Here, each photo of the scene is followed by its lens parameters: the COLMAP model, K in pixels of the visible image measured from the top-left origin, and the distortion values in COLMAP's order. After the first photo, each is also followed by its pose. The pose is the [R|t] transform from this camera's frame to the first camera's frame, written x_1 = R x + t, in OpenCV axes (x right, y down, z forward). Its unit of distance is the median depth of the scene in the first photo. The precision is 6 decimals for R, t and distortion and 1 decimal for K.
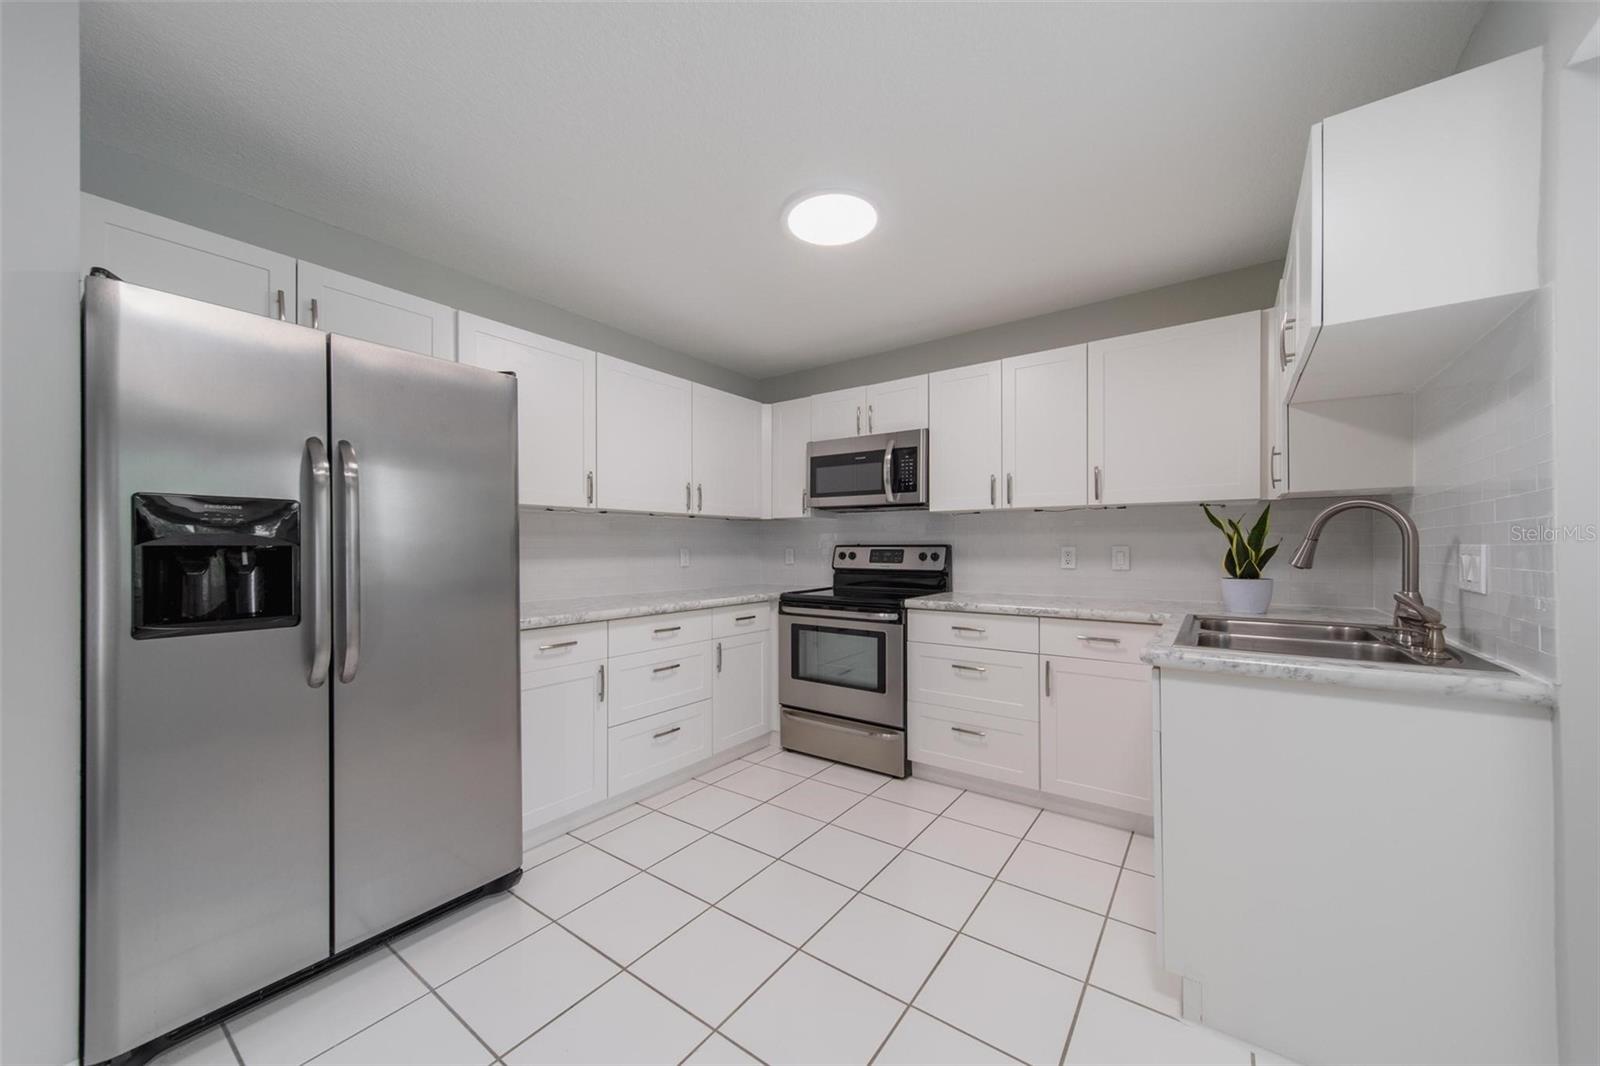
lens RADIAL K [[562.3, 0, 785.7], [0, 562.3, 545.9], [0, 0, 1]] dist [0.001692, 0.000084]
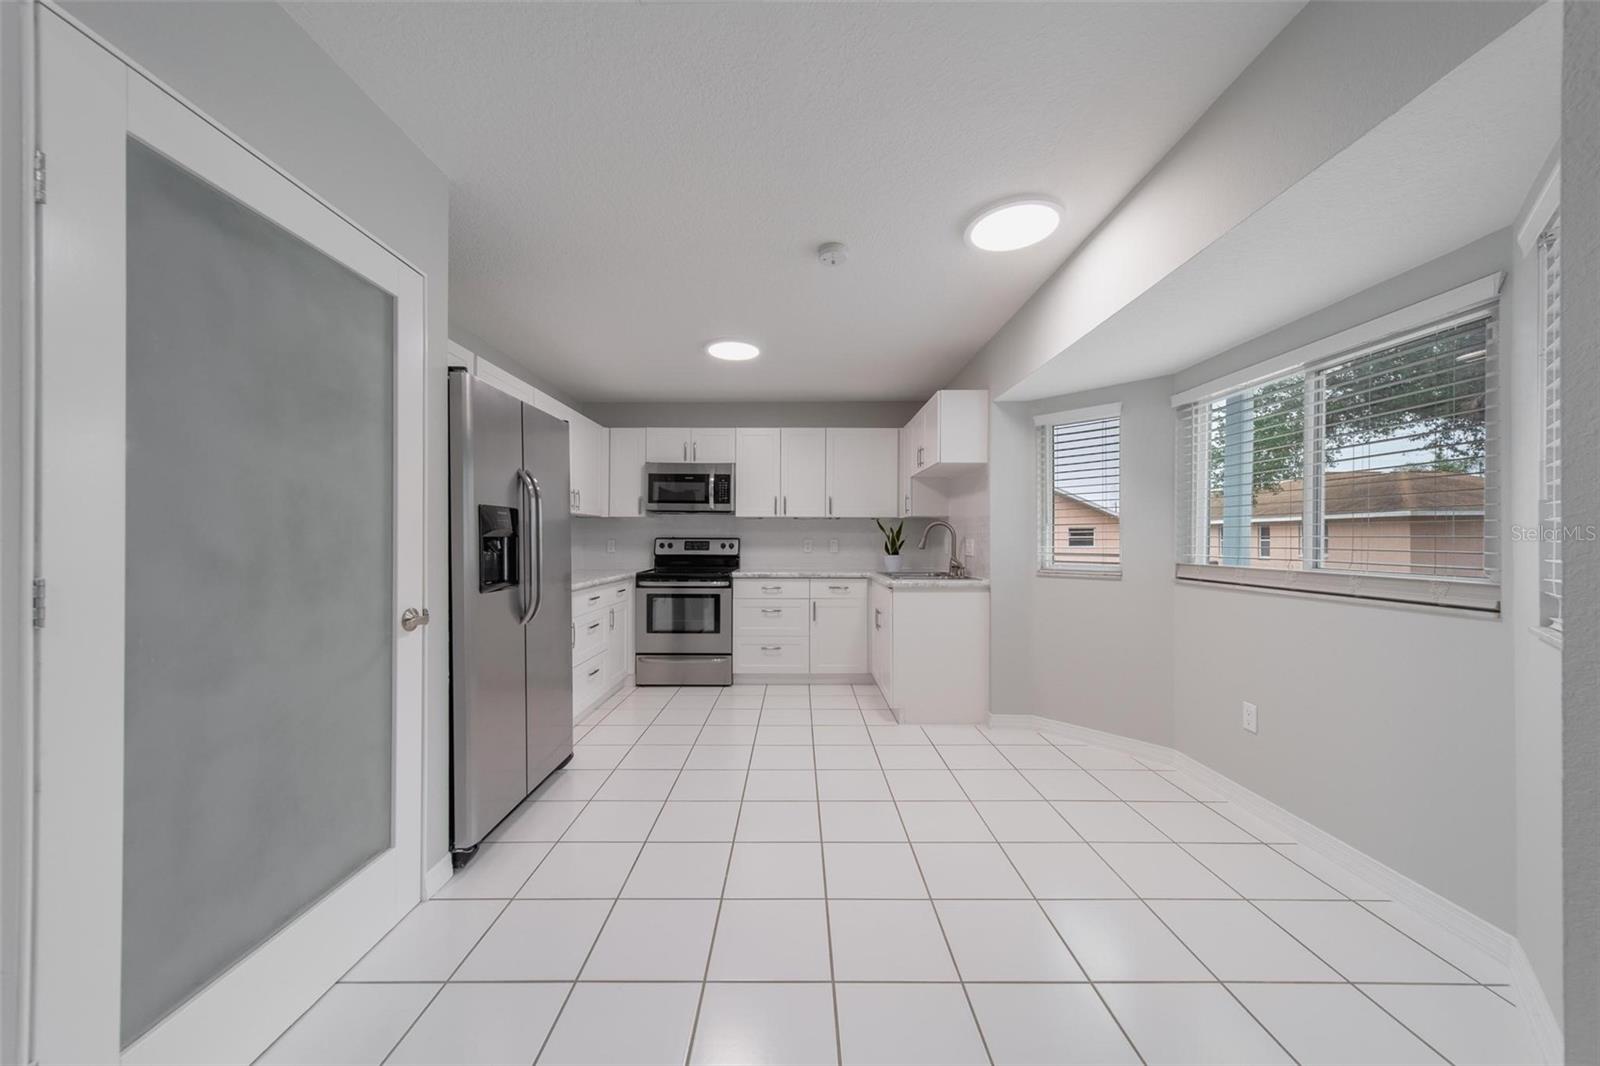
lens RADIAL K [[567.7, 0, 789.0], [0, 567.7, 539.9], [0, 0, 1]] dist [-0.000861, -0.000372]
pose [[0.798022, 0.005023, 0.602607, -0.587735], [-0.006395, 0.999980, 0.000135, 0.001956], [-0.602594, -0.003961, 0.798038, -0.352363]]
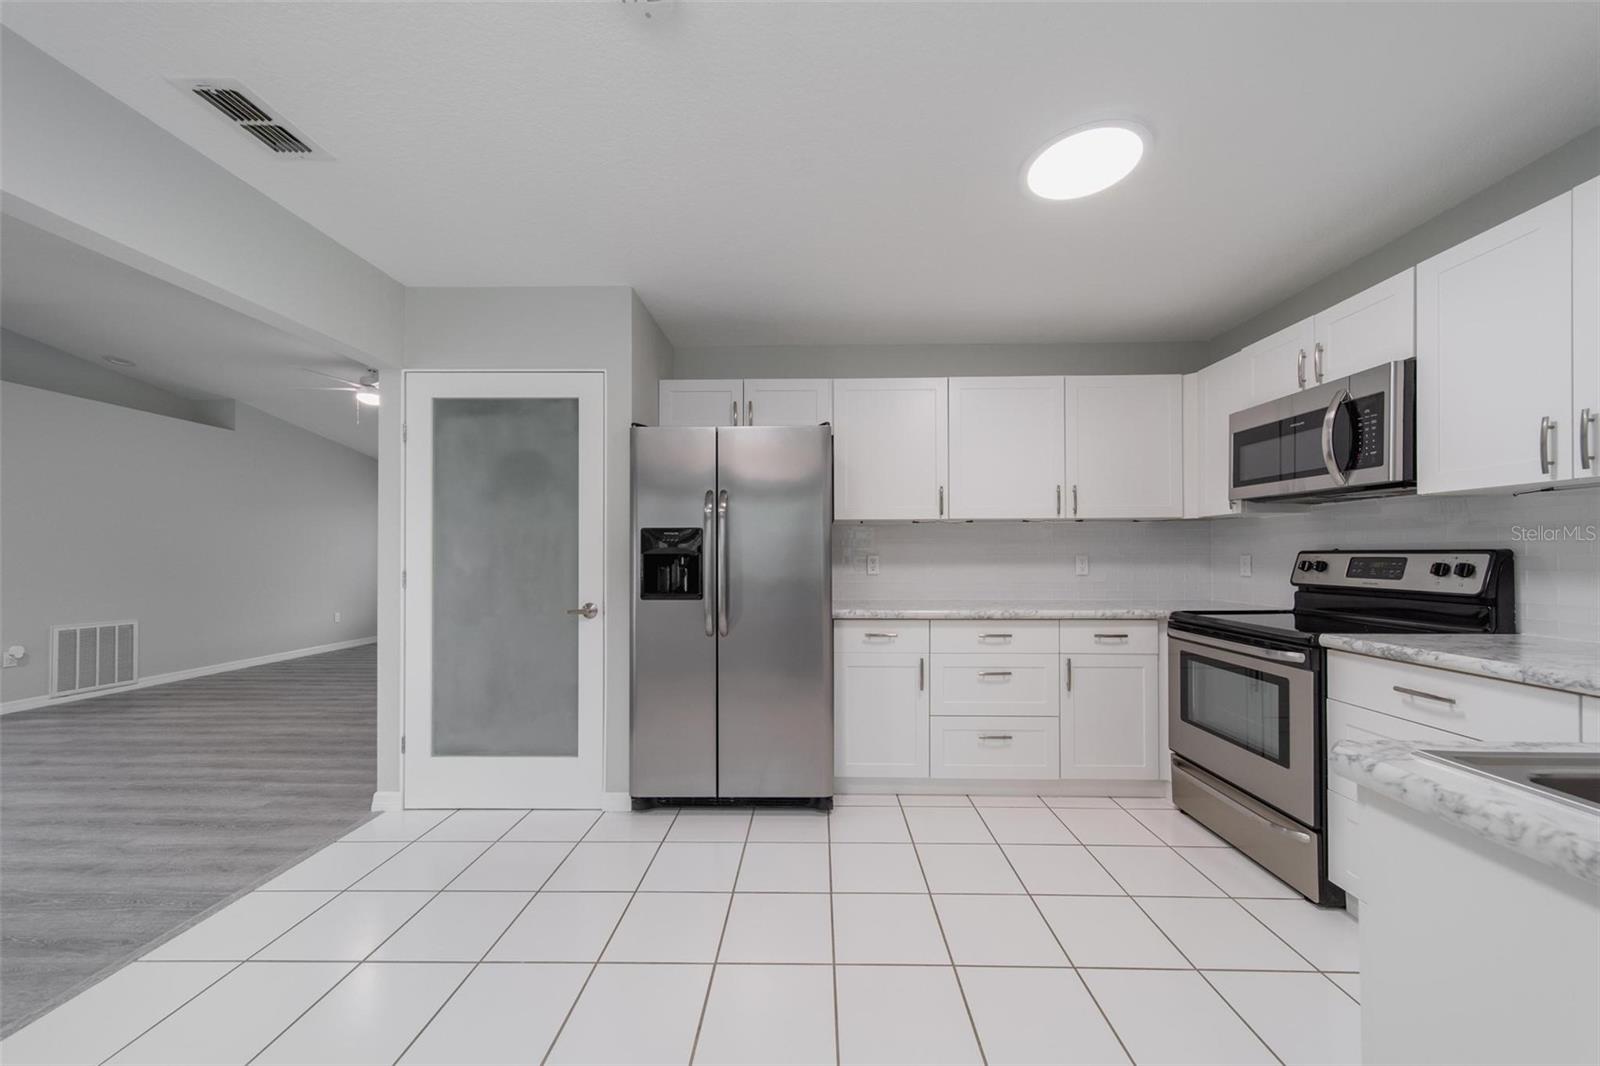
lens RADIAL K [[568.2, 0, 826.1], [0, 568.2, 551.8], [0, 0, 1]] dist [0.001244, 0.000036]
pose [[0.590834, -0.003399, -0.806786, 0.382272], [0.002972, 0.999994, -0.002036, -0.000679], [0.806788, -0.001195, 0.590840, 0.132847]]
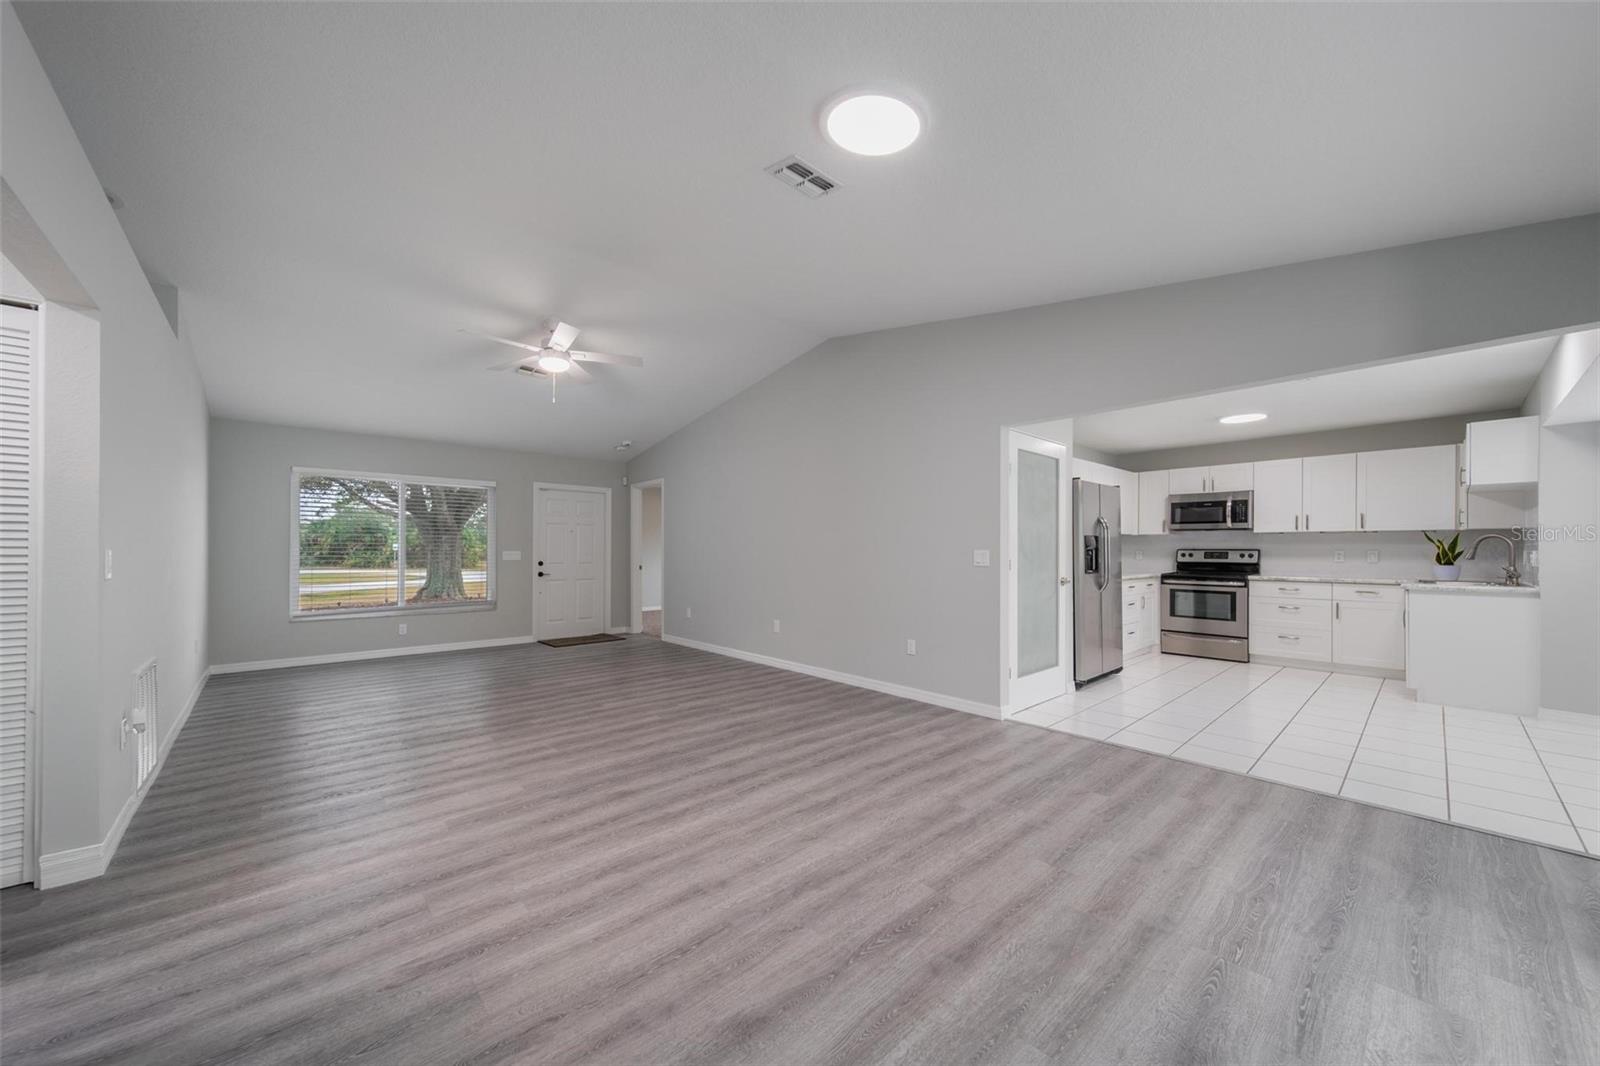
lens RADIAL K [[576.2, 0, 759.8], [0, 576.2, 549.2], [0, 0, 1]] dist [-0.001449, -0.000319]
pose [[0.978028, 0.005563, -0.208400, -1.037194], [-0.005055, 0.999983, 0.002967, 0.000249], [0.208413, -0.001849, 0.978039, -1.357177]]
